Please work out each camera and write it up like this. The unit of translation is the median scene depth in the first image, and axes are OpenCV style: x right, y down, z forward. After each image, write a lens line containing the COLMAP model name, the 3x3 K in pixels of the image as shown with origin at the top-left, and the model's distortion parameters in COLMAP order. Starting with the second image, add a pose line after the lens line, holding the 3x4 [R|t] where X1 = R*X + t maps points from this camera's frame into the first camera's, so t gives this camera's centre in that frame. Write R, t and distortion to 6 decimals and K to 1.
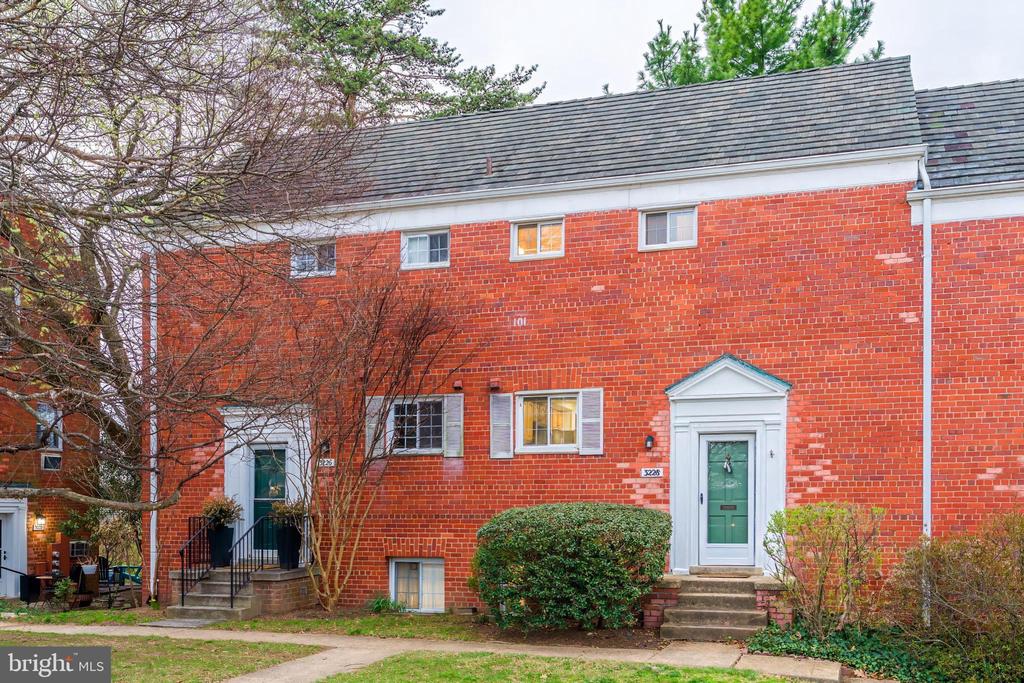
lens RADIAL K [[698.3, 0, 512.0], [0, 698.3, 341.5], [0, 0, 1]] dist [-0.001681, -0.004765]
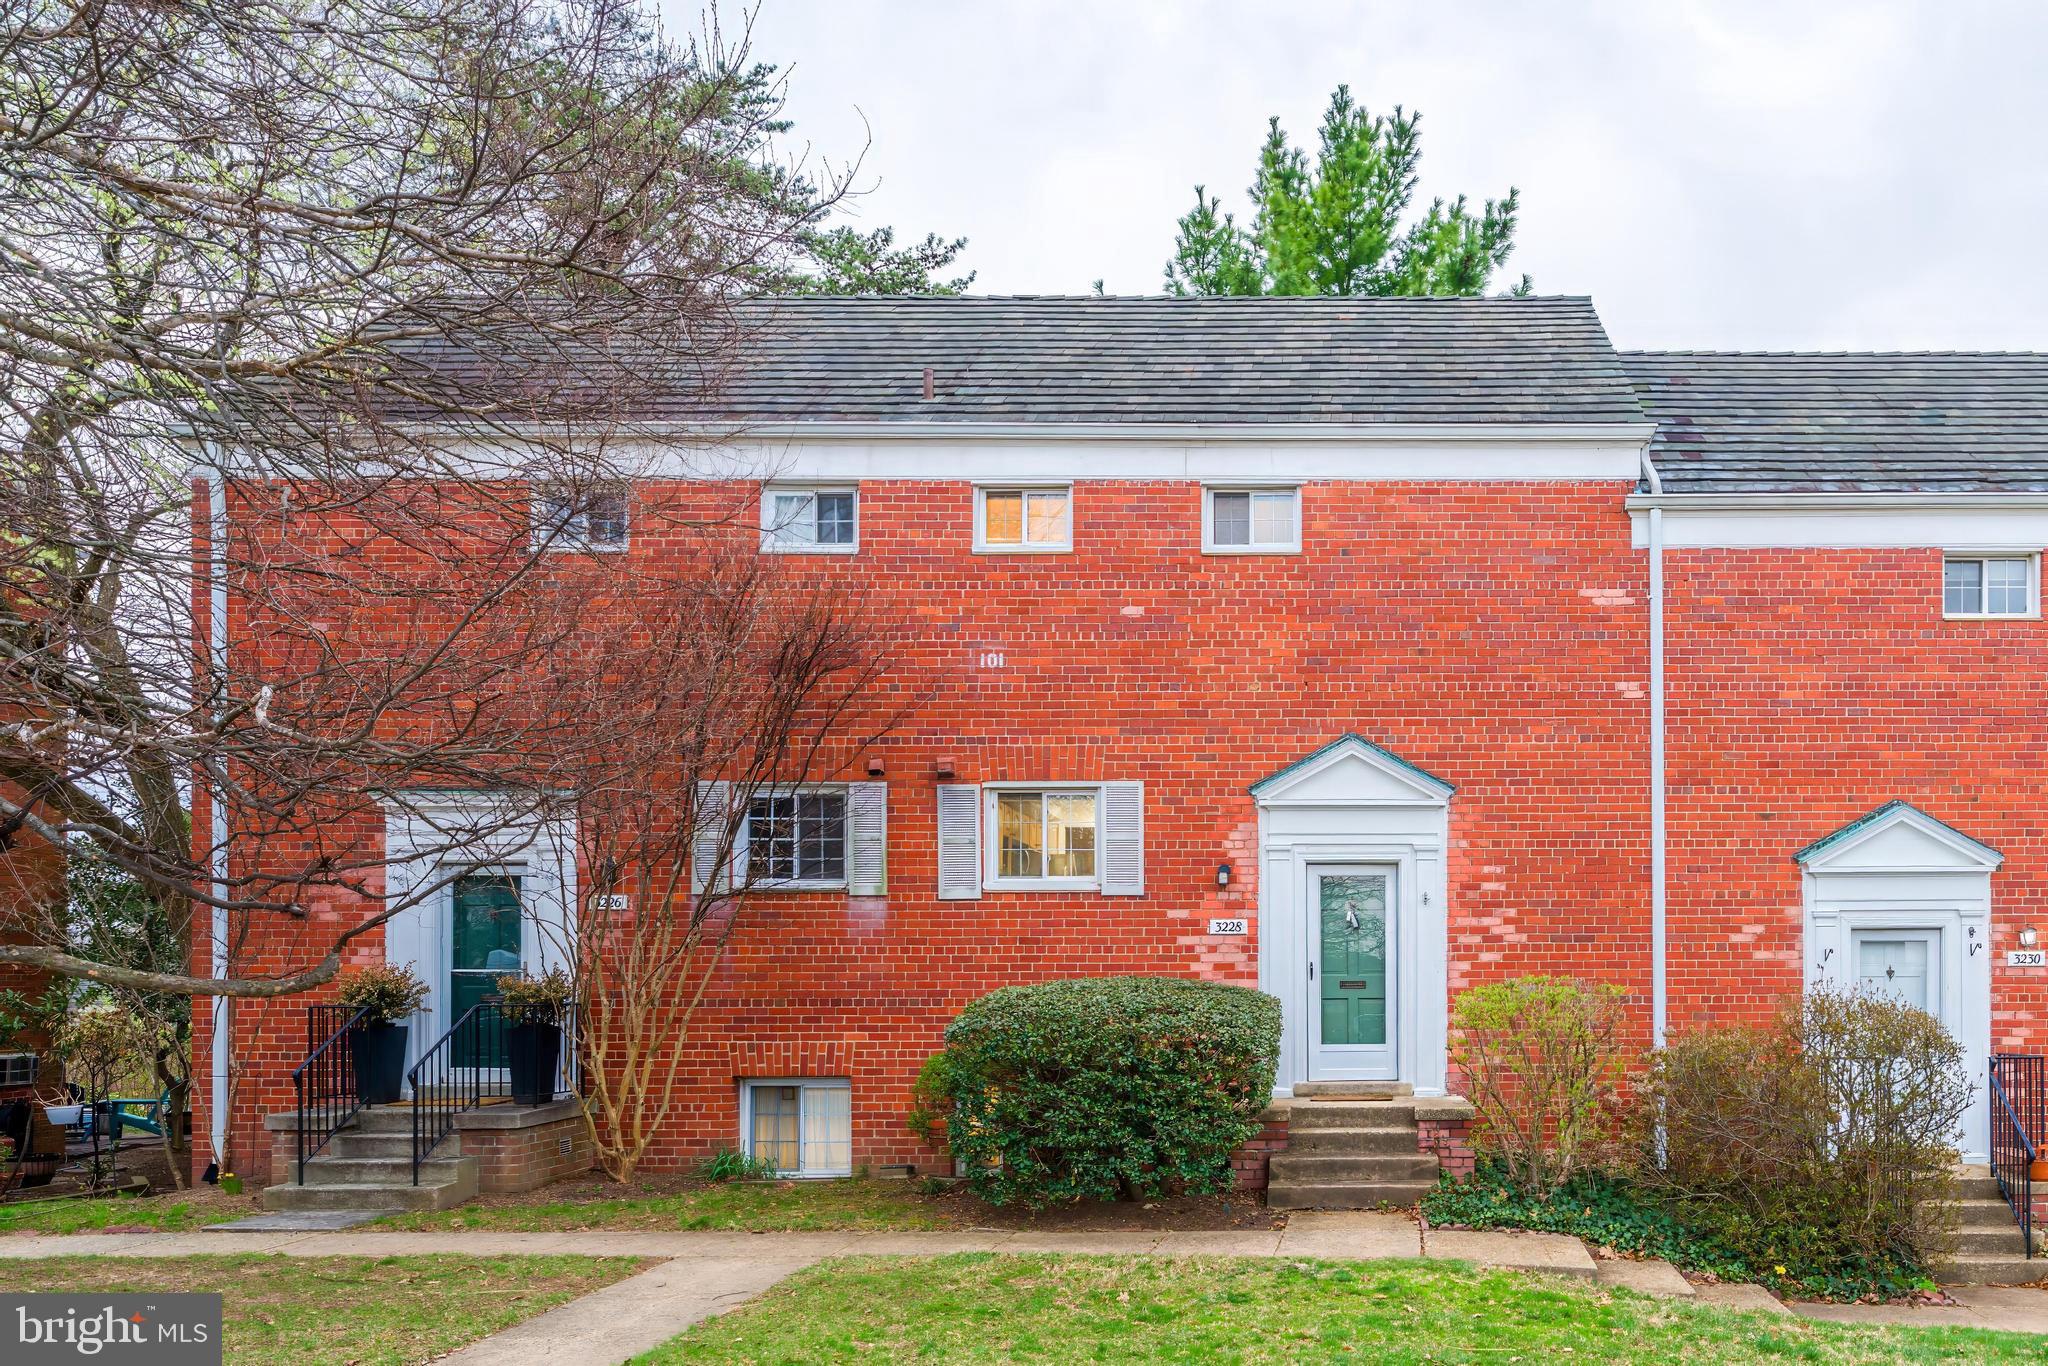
lens RADIAL K [[1047.1, 0, 1023.4], [0, 1047.1, 771.3], [0, 0, 1]] dist [-0.004696, -0.000394]
pose [[0.968466, 0.046363, 0.244793, -0.178279], [-0.055427, 0.998004, 0.030263, 0.036990], [-0.242902, -0.042876, 0.969103, 0.177921]]
